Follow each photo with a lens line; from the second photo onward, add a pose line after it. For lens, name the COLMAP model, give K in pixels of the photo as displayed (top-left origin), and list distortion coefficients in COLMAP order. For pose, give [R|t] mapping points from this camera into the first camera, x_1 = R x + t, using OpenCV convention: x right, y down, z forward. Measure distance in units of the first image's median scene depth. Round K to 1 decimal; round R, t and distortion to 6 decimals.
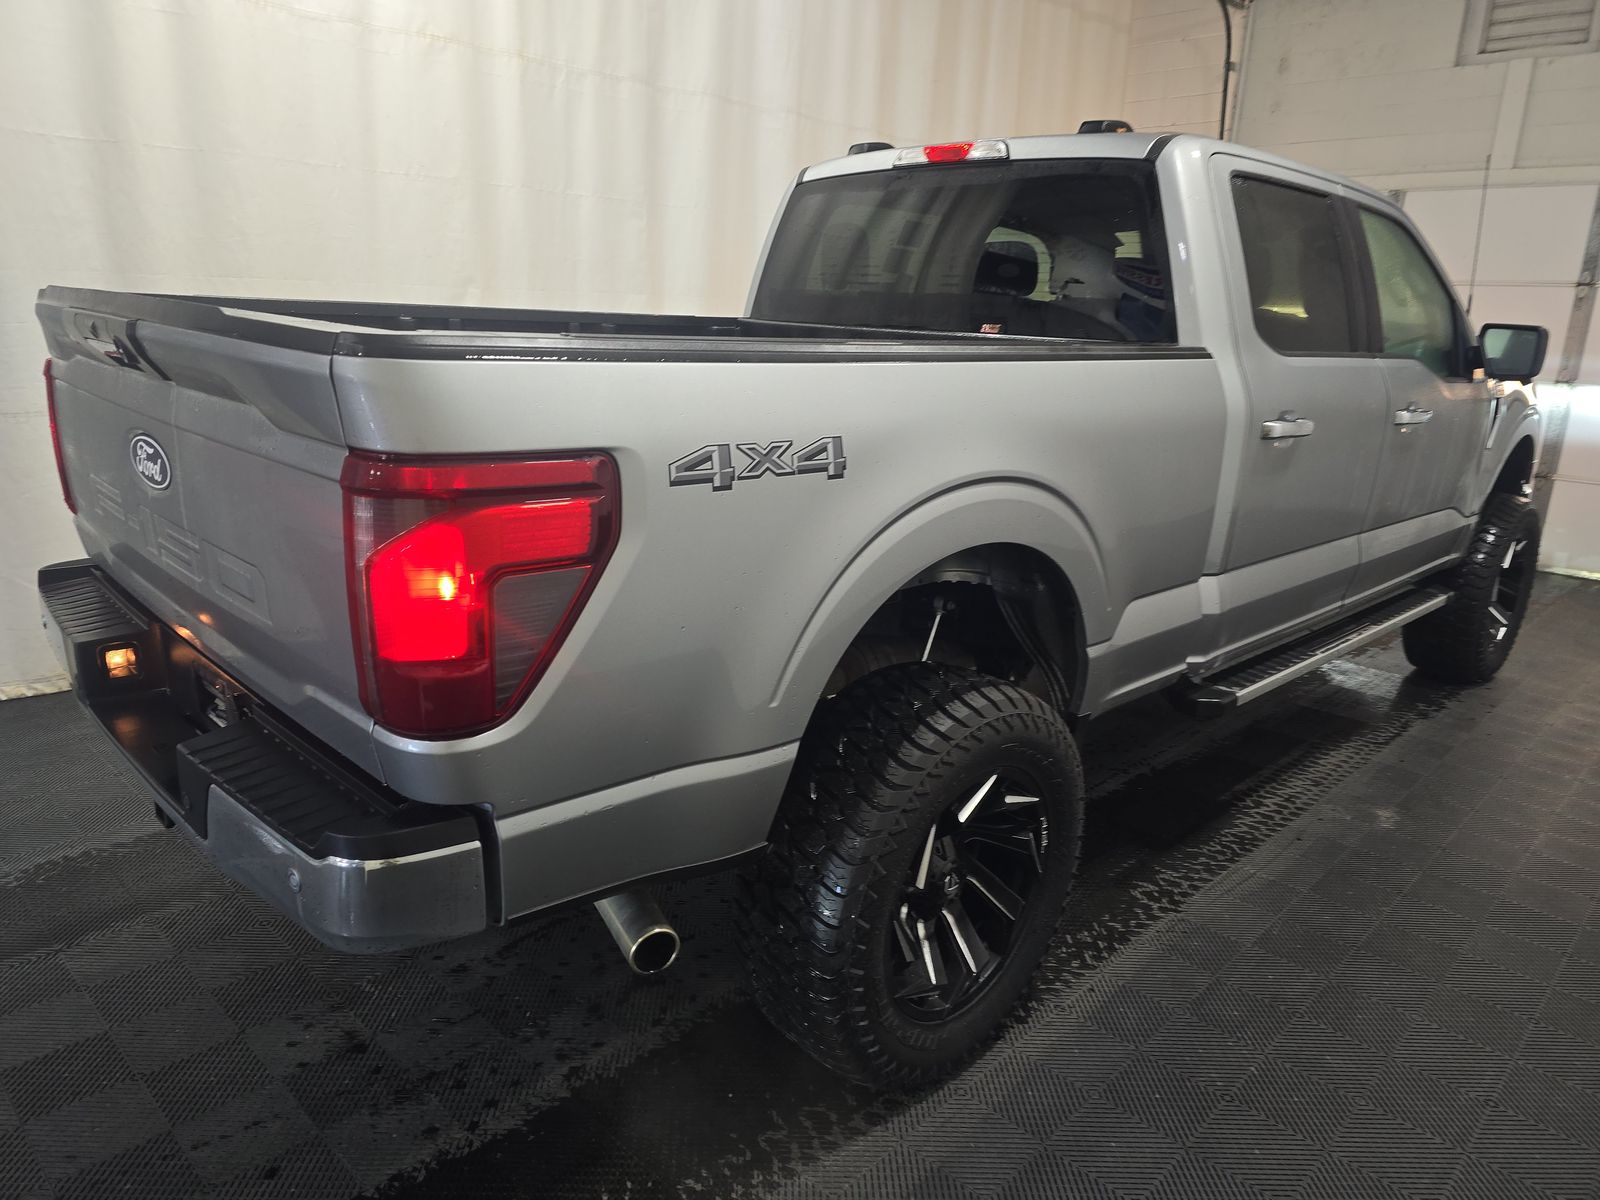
lens RADIAL K [[1067.7, 0, 785.6], [0, 1067.7, 592.0], [0, 0, 1]] dist [0.008859, -0.010427]
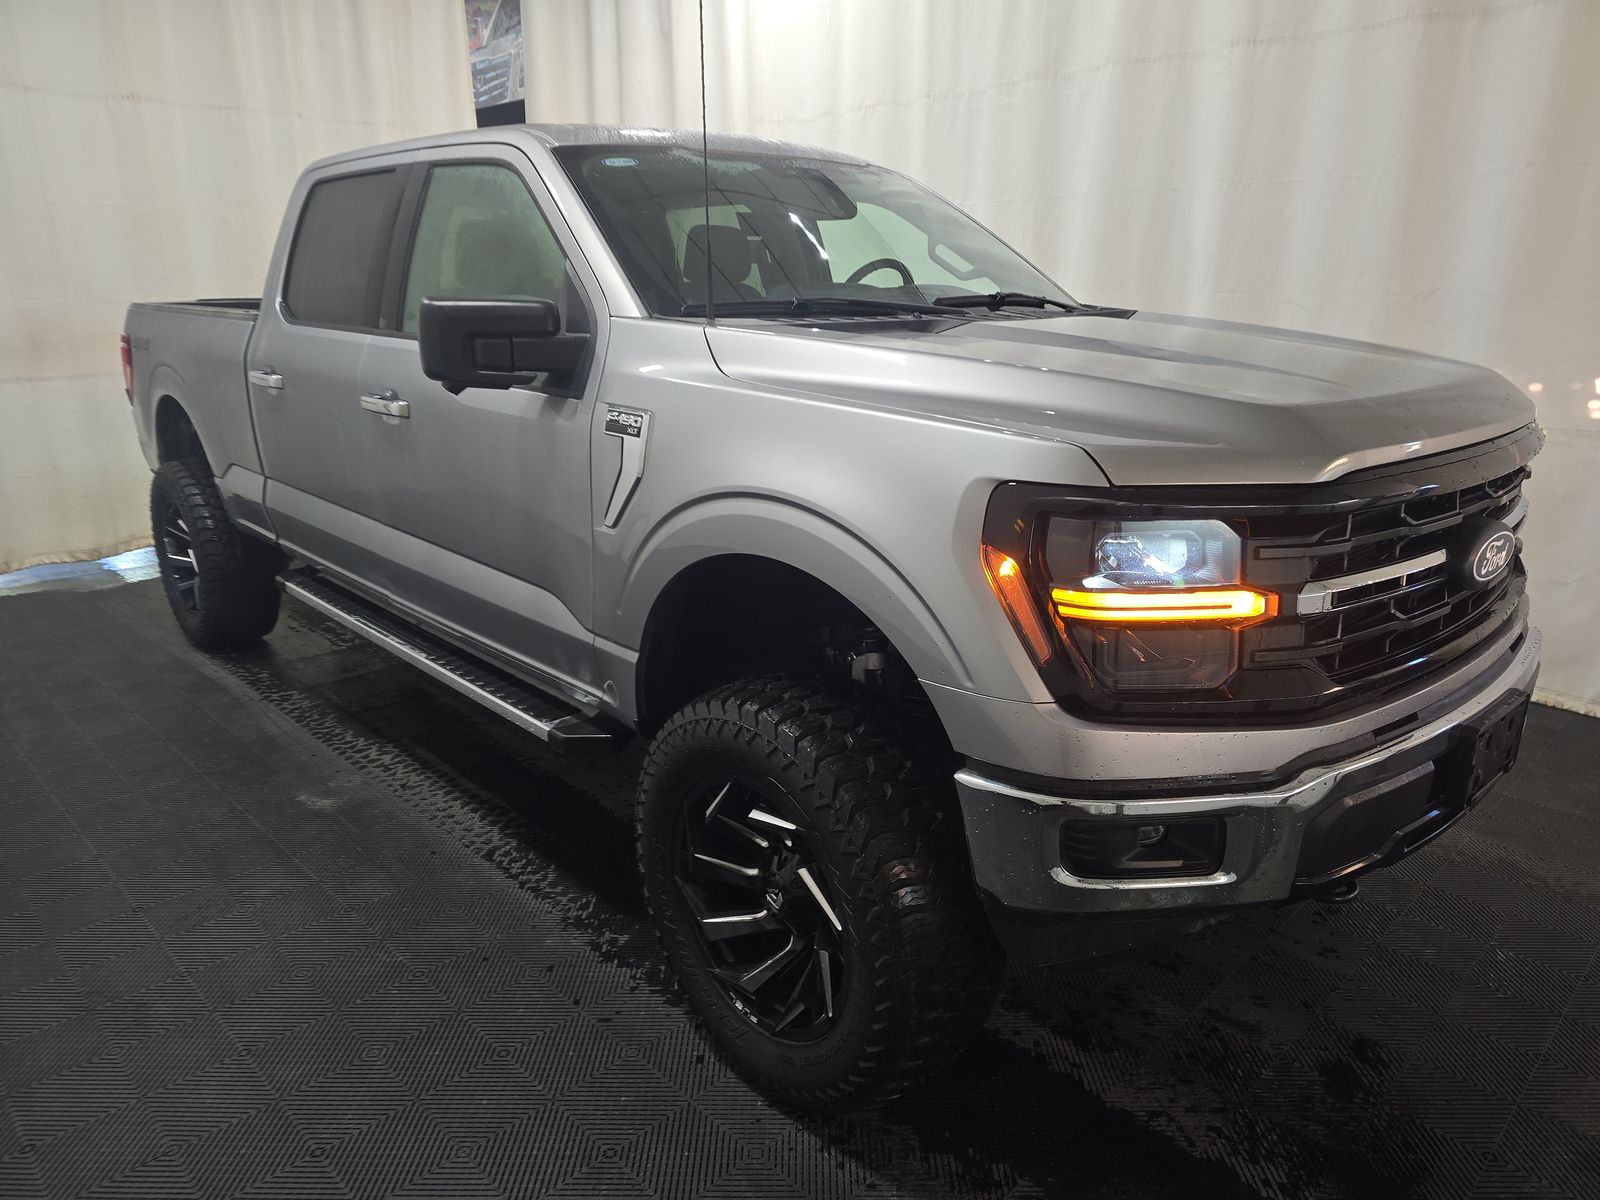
lens RADIAL K [[1067.7, 0, 799.1], [0, 1067.7, 602.8], [0, 0, 1]] dist [0.008859, -0.010427]
pose [[-0.004543, 0.237544, -0.971366, 1.419919], [-0.257316, 0.938389, 0.230683, -0.290195], [0.966317, 0.250996, 0.056861, 1.281982]]
